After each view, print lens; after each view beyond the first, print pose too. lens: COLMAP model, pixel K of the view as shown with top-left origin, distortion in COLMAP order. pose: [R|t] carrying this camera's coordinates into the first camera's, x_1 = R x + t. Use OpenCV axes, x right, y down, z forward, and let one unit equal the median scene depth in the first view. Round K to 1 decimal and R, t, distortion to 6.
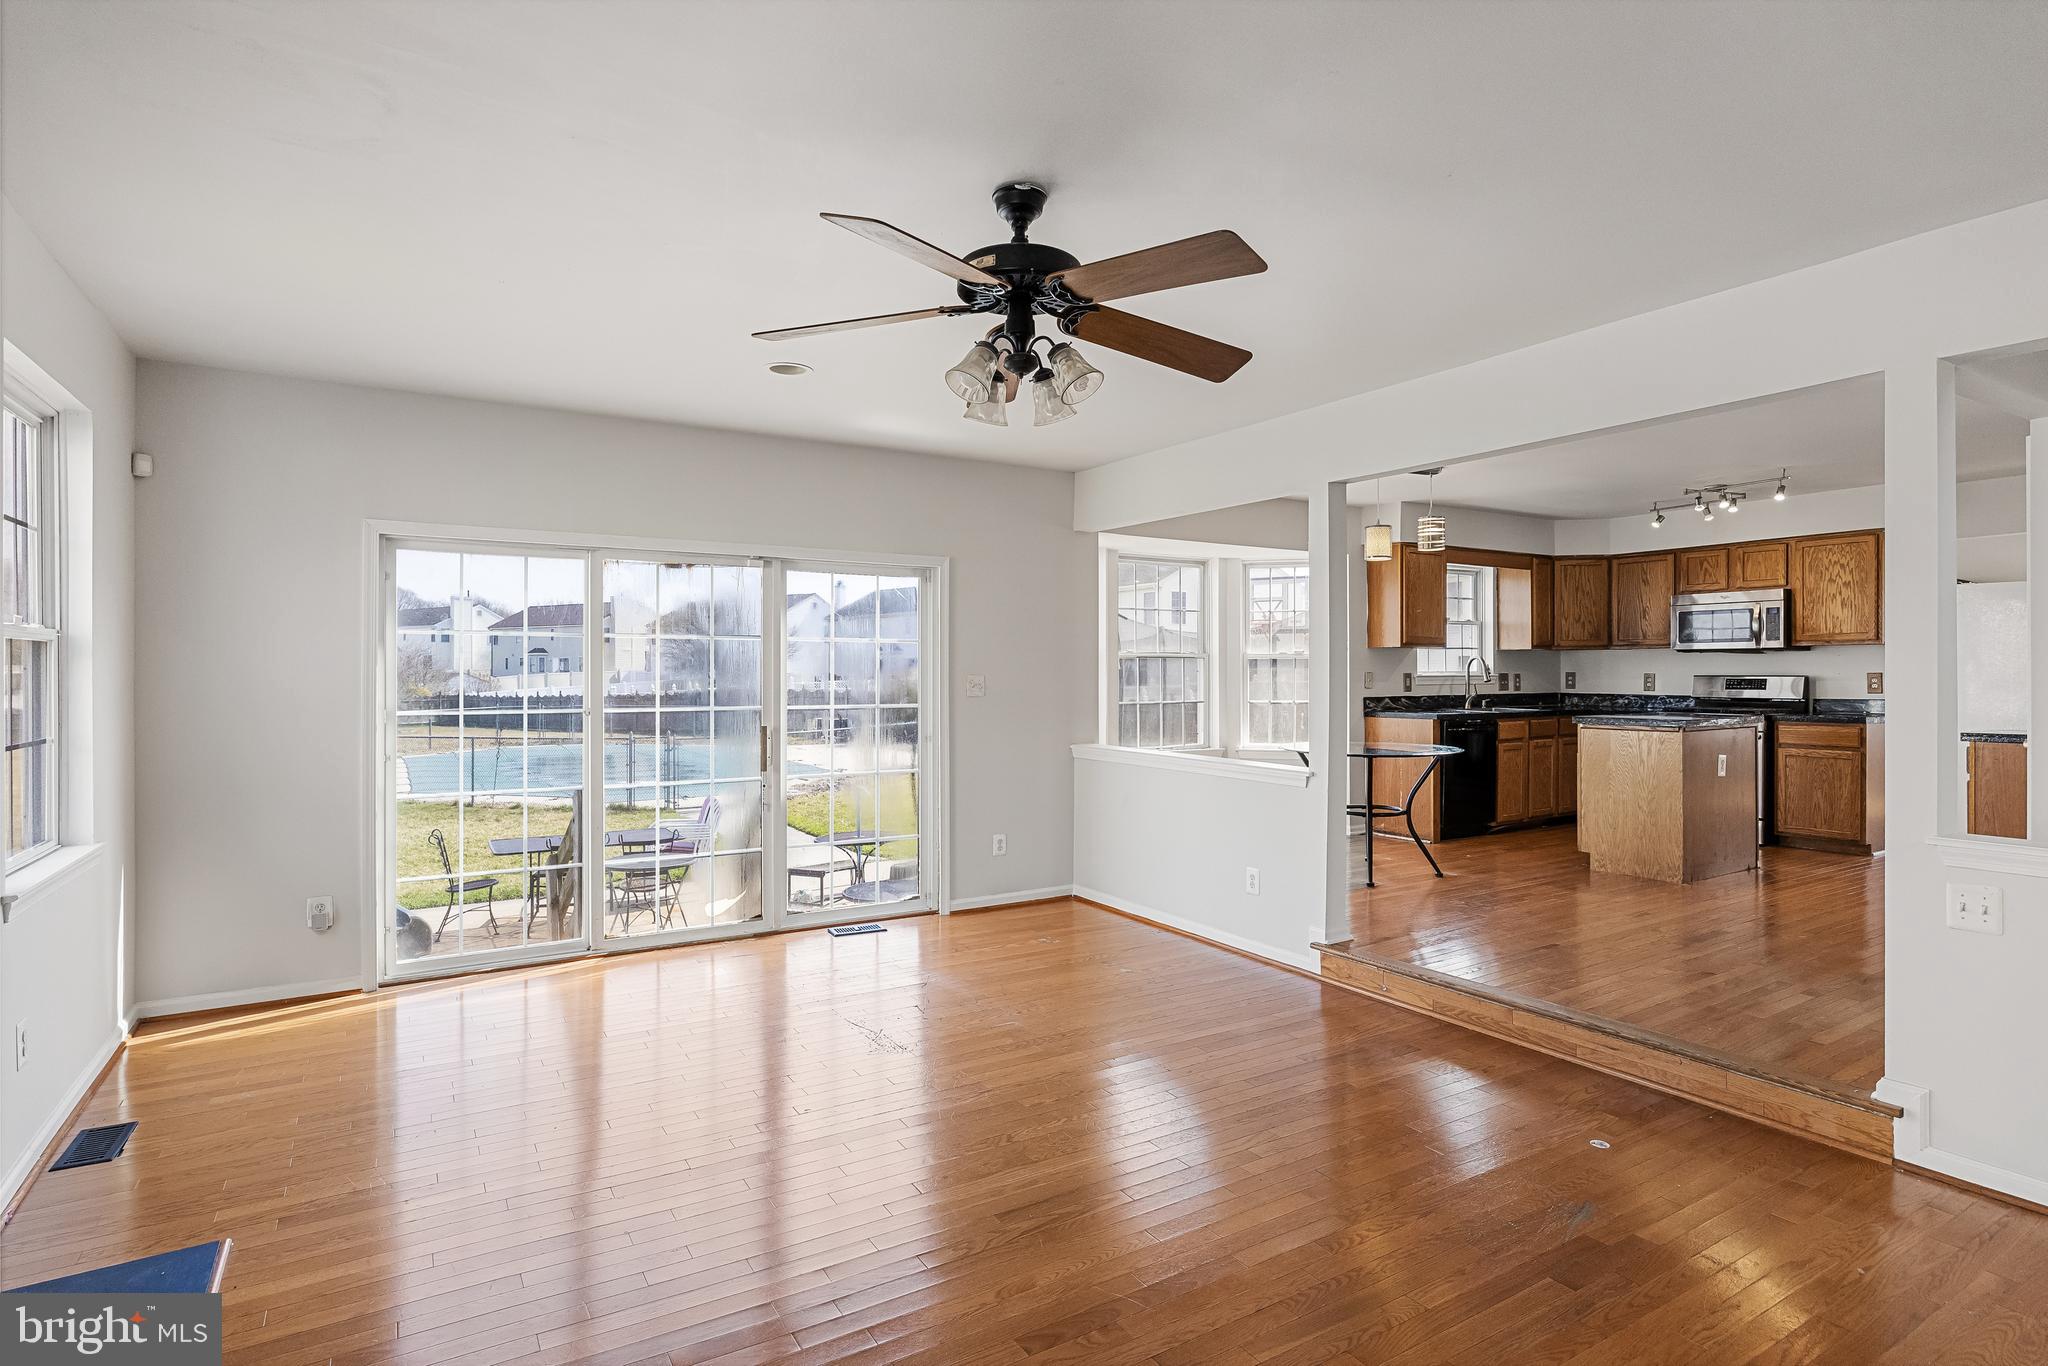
lens RADIAL K [[1051.2, 0, 1043.0], [0, 1051.2, 679.8], [0, 0, 1]] dist [0.004794, -0.002582]
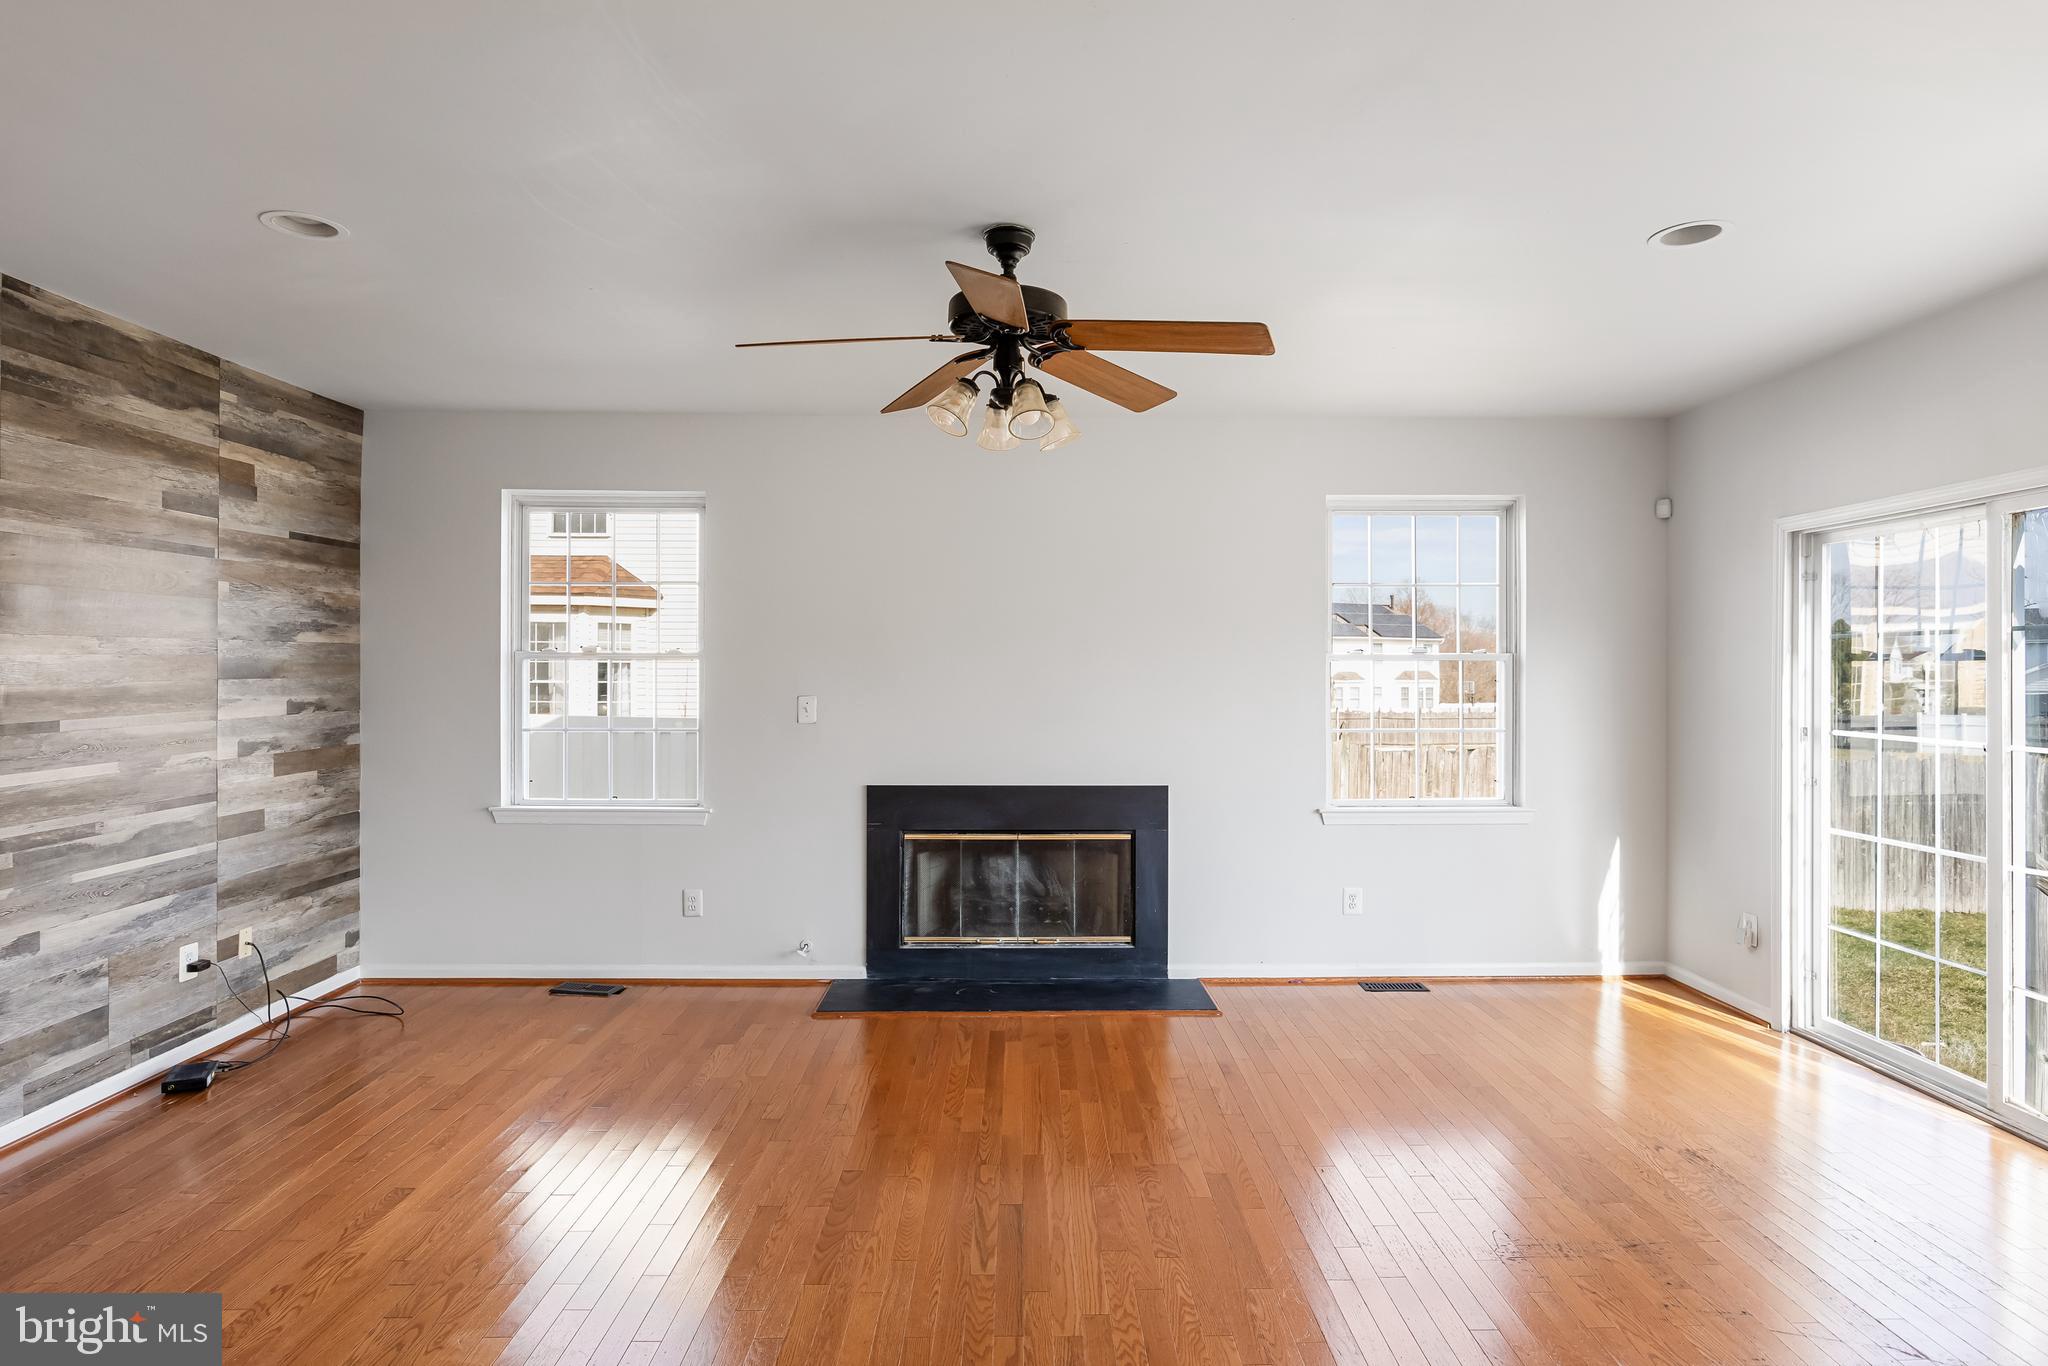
lens RADIAL K [[1113.2, 0, 1046.9], [0, 1113.2, 677.6], [0, 0, 1]] dist [-0.005513, 0.000114]
pose [[-0.510431, 0.007671, -0.859884, 0.313856], [-0.002189, 0.999945, 0.010220, -0.013852], [0.859916, 0.007099, -0.510387, 0.562958]]
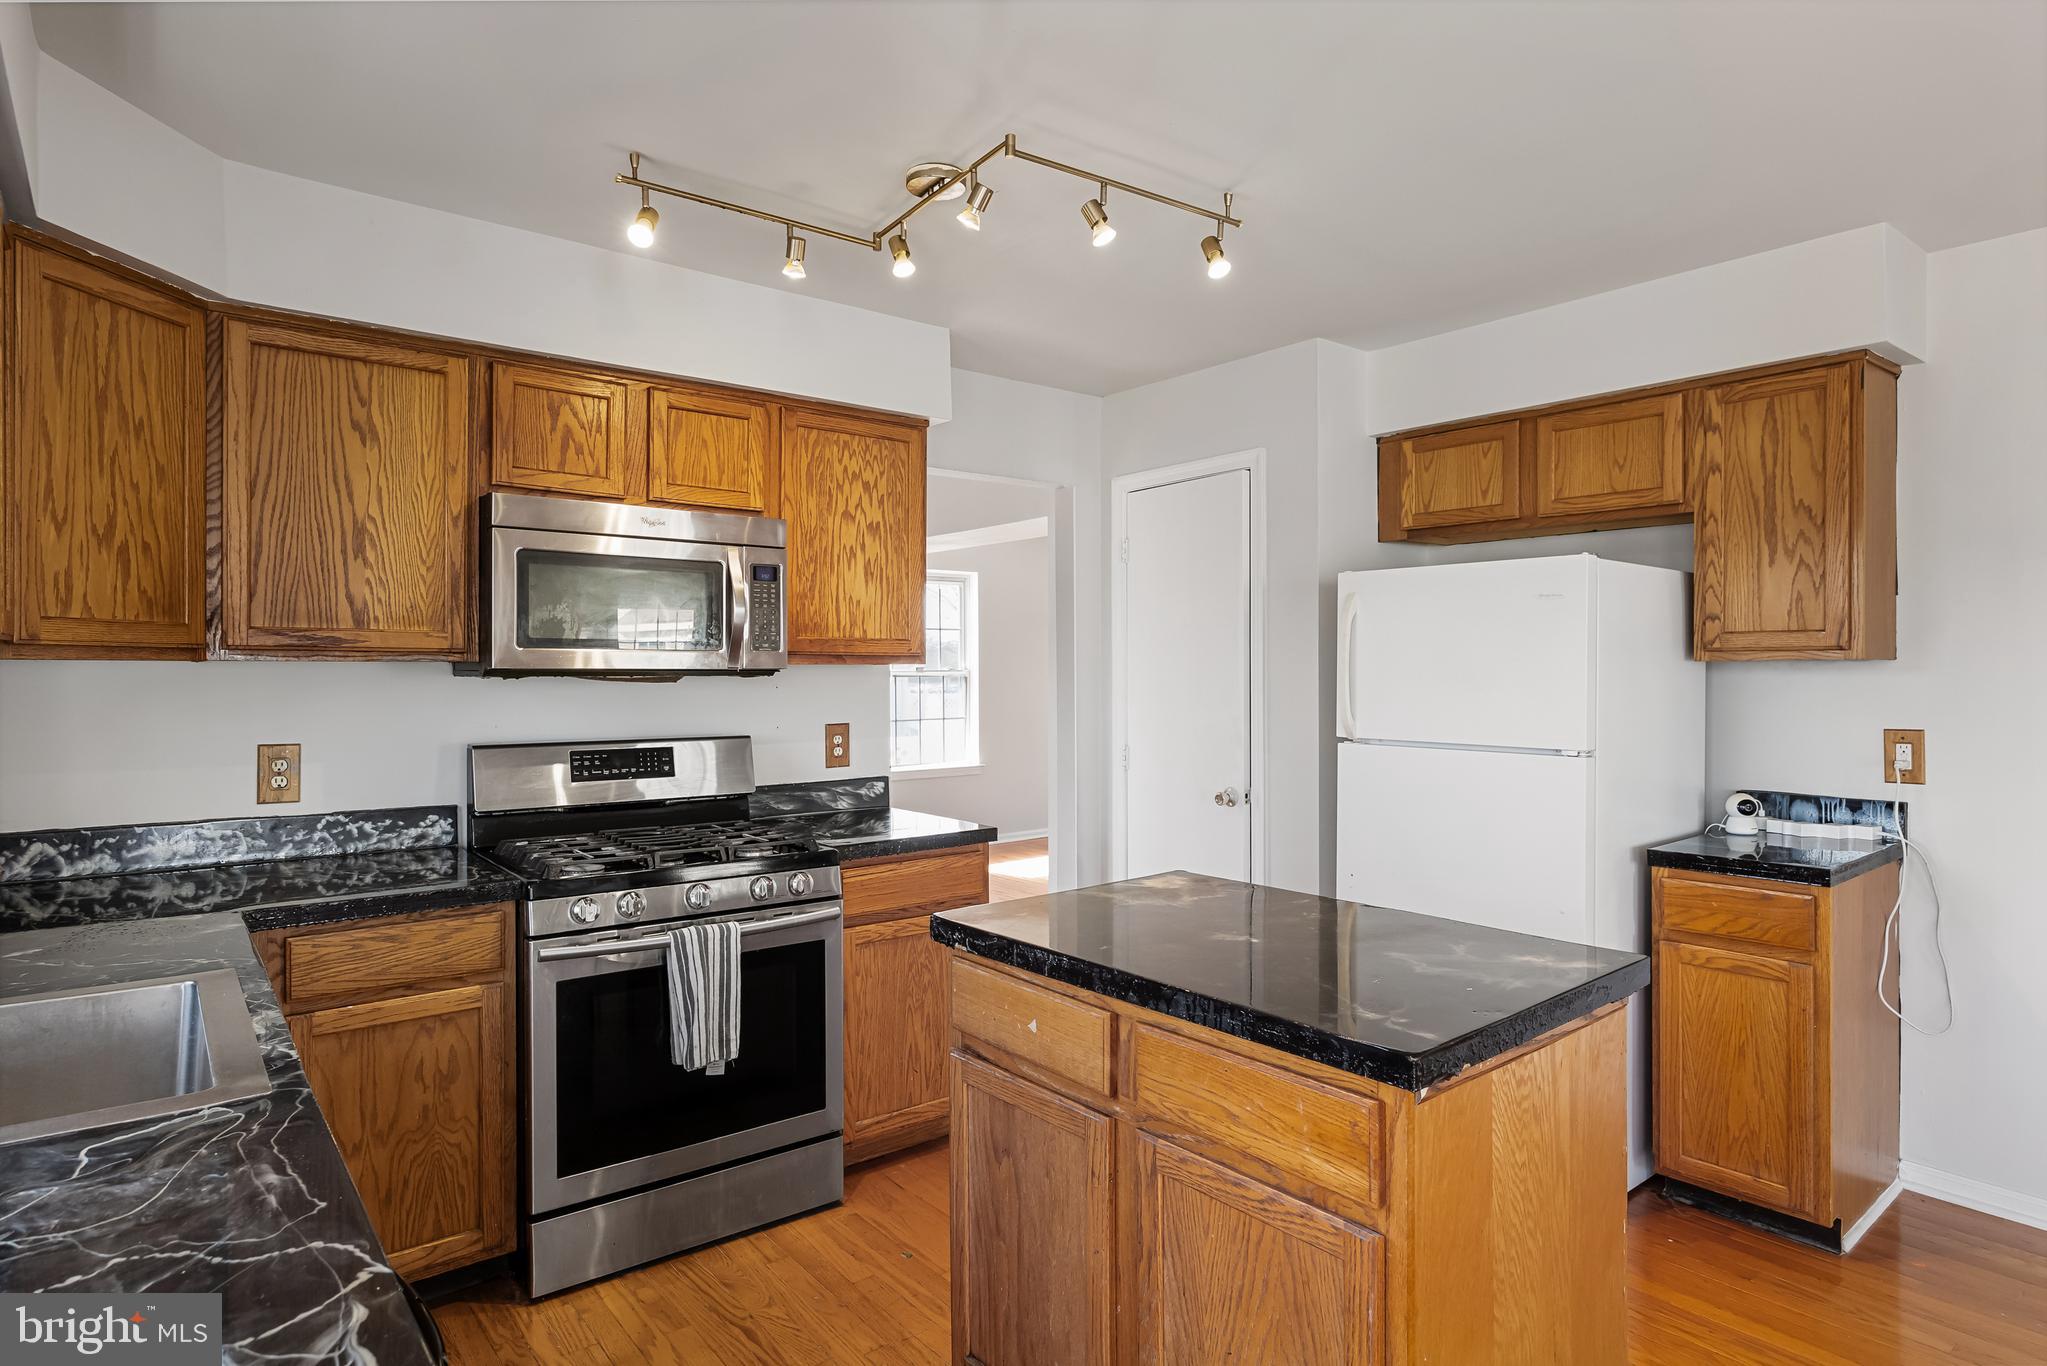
lens RADIAL K [[1112.7, 0, 1032.9], [0, 1112.7, 678.6], [0, 0, 1]] dist [-0.005513, 0.000114]
pose [[-0.112497, -0.003748, 0.993645, 0.271678], [0.007047, 0.999965, 0.004570, -0.027493], [-0.993627, 0.007517, -0.112467, 0.929285]]
